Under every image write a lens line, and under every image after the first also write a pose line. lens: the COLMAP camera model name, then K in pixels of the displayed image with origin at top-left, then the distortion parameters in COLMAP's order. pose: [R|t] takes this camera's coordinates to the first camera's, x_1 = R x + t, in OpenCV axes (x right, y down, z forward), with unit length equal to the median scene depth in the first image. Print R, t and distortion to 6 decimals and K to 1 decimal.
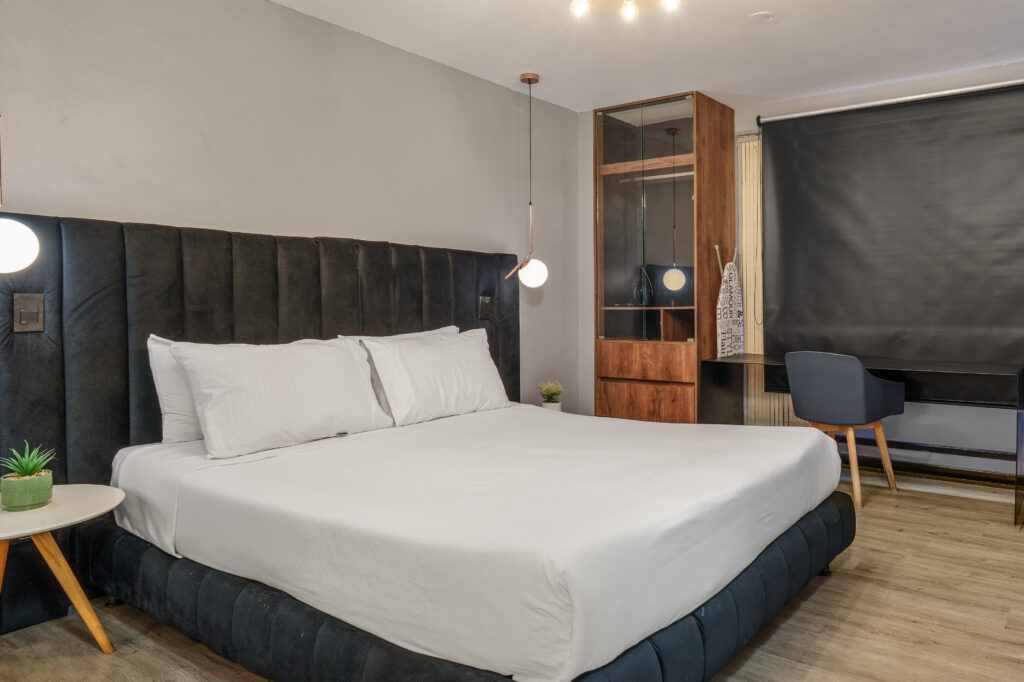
lens RADIAL K [[697.9, 0, 622.1], [0, 697.9, 307.0], [0, 0, 1]] dist [-0.005801, -0.003853]
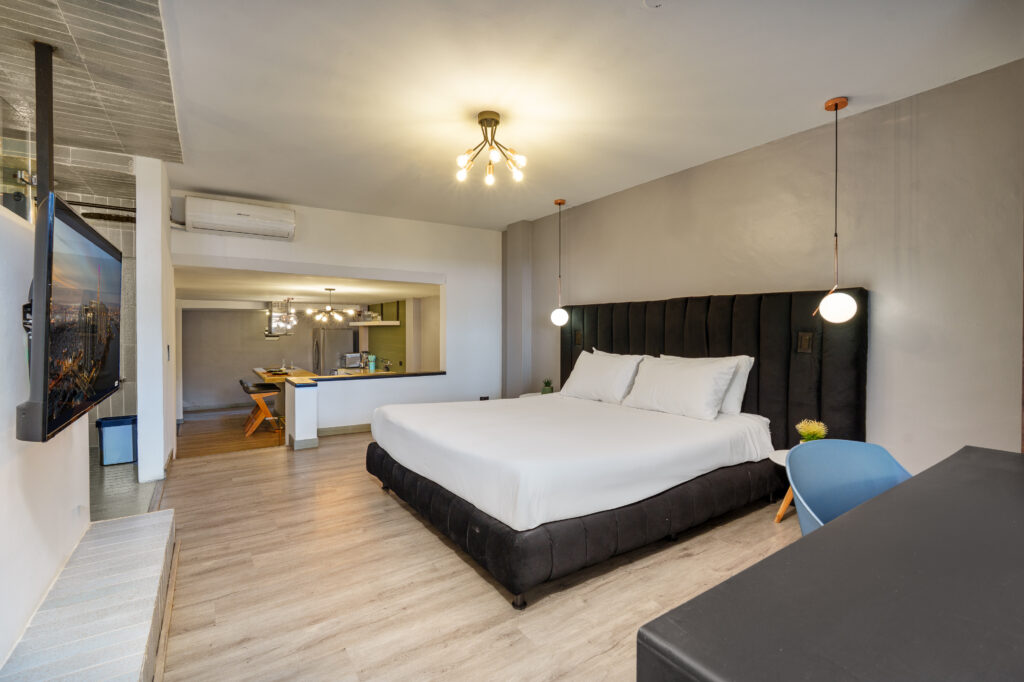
lens RADIAL K [[455.5, 0, 515.9], [0, 455.5, 334.2], [0, 0, 1]] dist [-0.005415, -0.000192]
pose [[-0.362219, 0.007113, -0.932066, 0.706691], [-0.007121, 0.999921, 0.010398, -0.017335], [0.932066, 0.010404, -0.362140, 0.958099]]
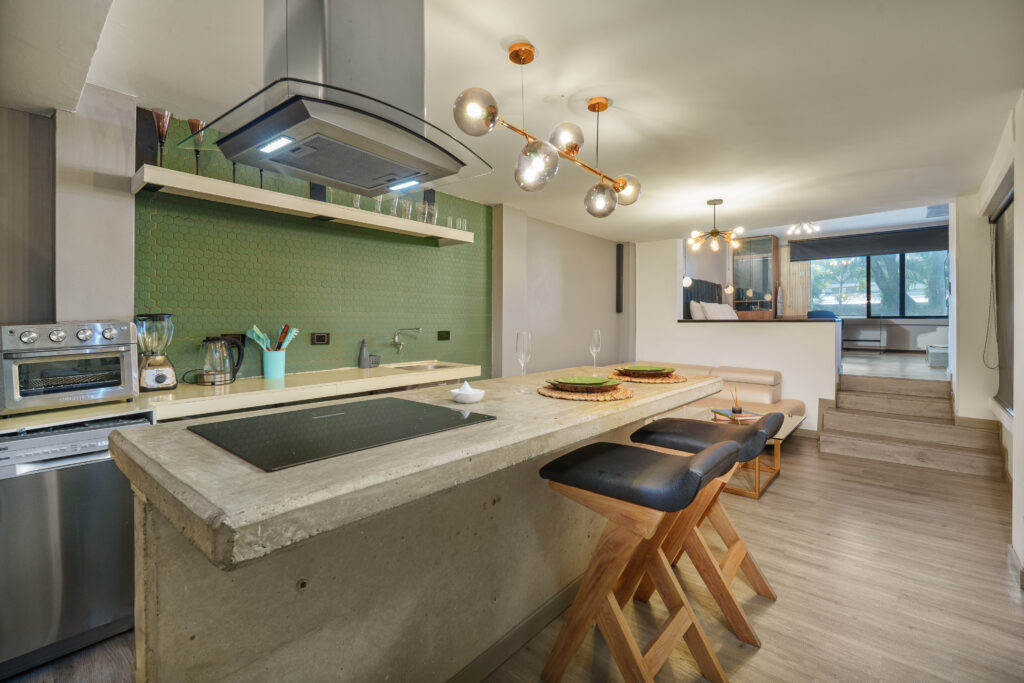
lens RADIAL K [[455.5, 0, 517.7], [0, 455.5, 324.1], [0, 0, 1]] dist [-0.005415, -0.000192]
pose [[0.994171, 0.000115, -0.107817, -1.065601], [-0.000144, 1.000000, -0.000261, 0.142223], [0.107817, 0.000275, 0.994171, -1.574706]]
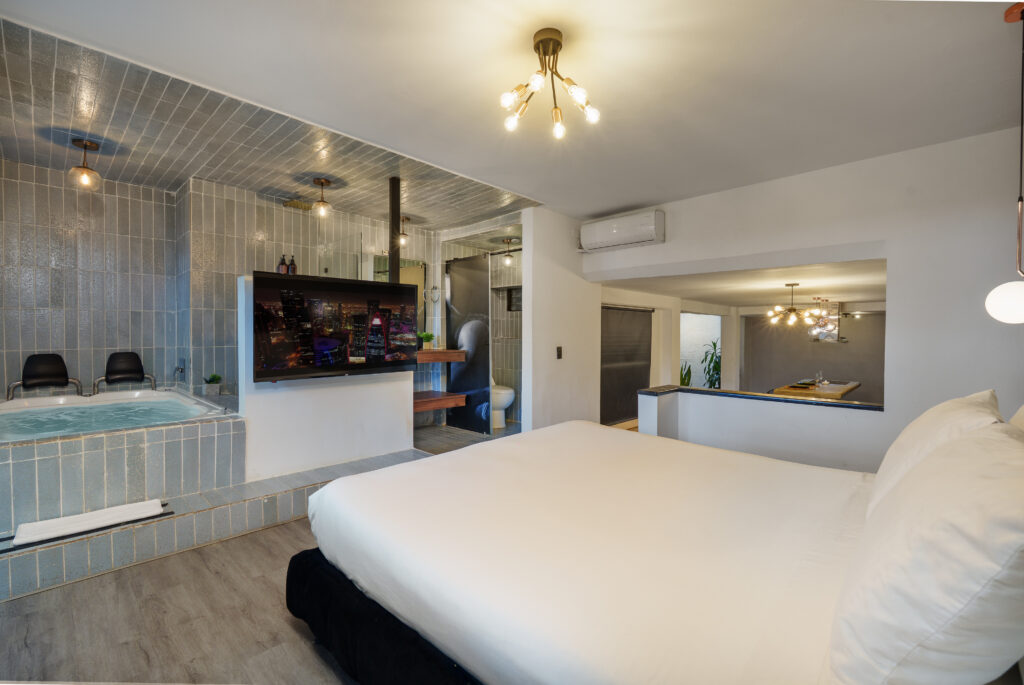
lens RADIAL K [[455.5, 0, 495.0], [0, 455.5, 347.1], [0, 0, 1]] dist [-0.005415, -0.000192]
pose [[-0.986100, -0.009315, 0.165892, -0.015990], [-0.003243, 0.999316, 0.036837, -0.023549], [-0.166122, 0.035787, -0.985456, 1.197647]]
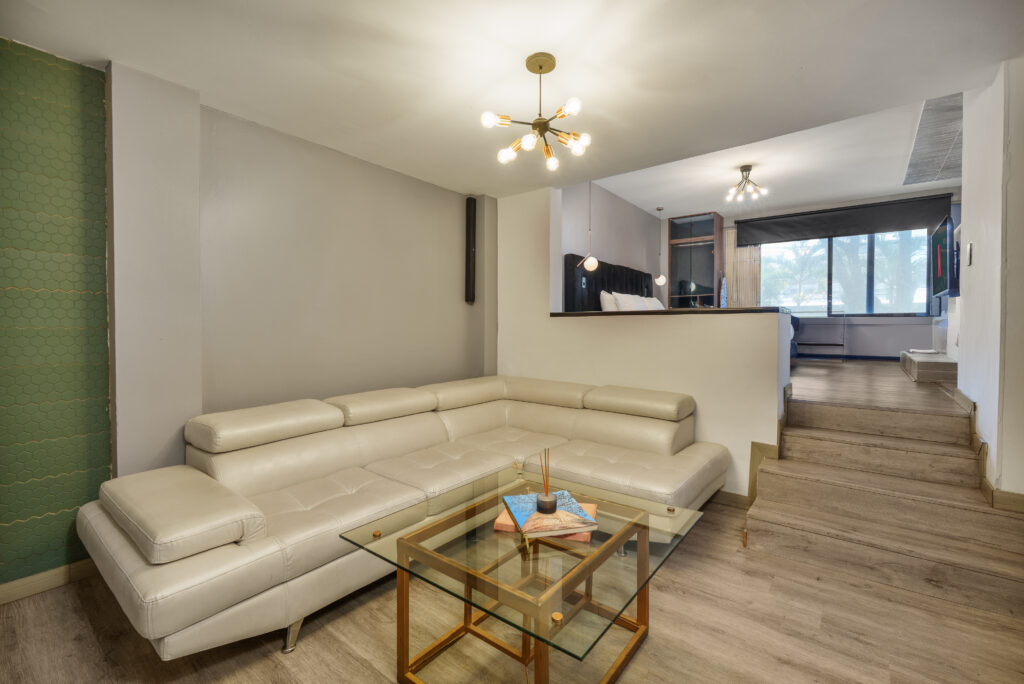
lens RADIAL K [[455.5, 0, 517.7], [0, 455.5, 337.0], [0, 0, 1]] dist [-0.005415, -0.000192]
pose [[0.998867, 0.000719, -0.047579, -0.686388], [0.000099, 0.999852, 0.017178, 0.165449], [0.047585, -0.017163, 0.998720, -0.938059]]
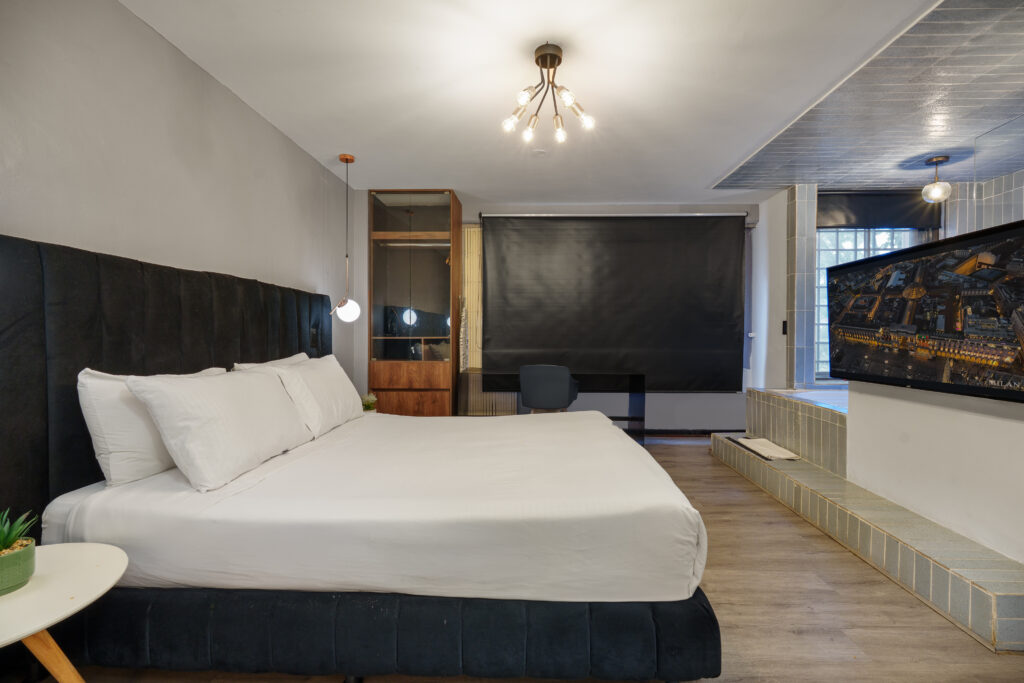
lens RADIAL K [[455.5, 0, 517.1], [0, 455.5, 342.8], [0, 0, 1]] dist [-0.005415, -0.000192]
pose [[0.847475, -0.005295, 0.530809, -0.351502], [-0.002759, 0.999893, 0.014379, -0.002598], [-0.530829, -0.013650, 0.847369, 0.137818]]
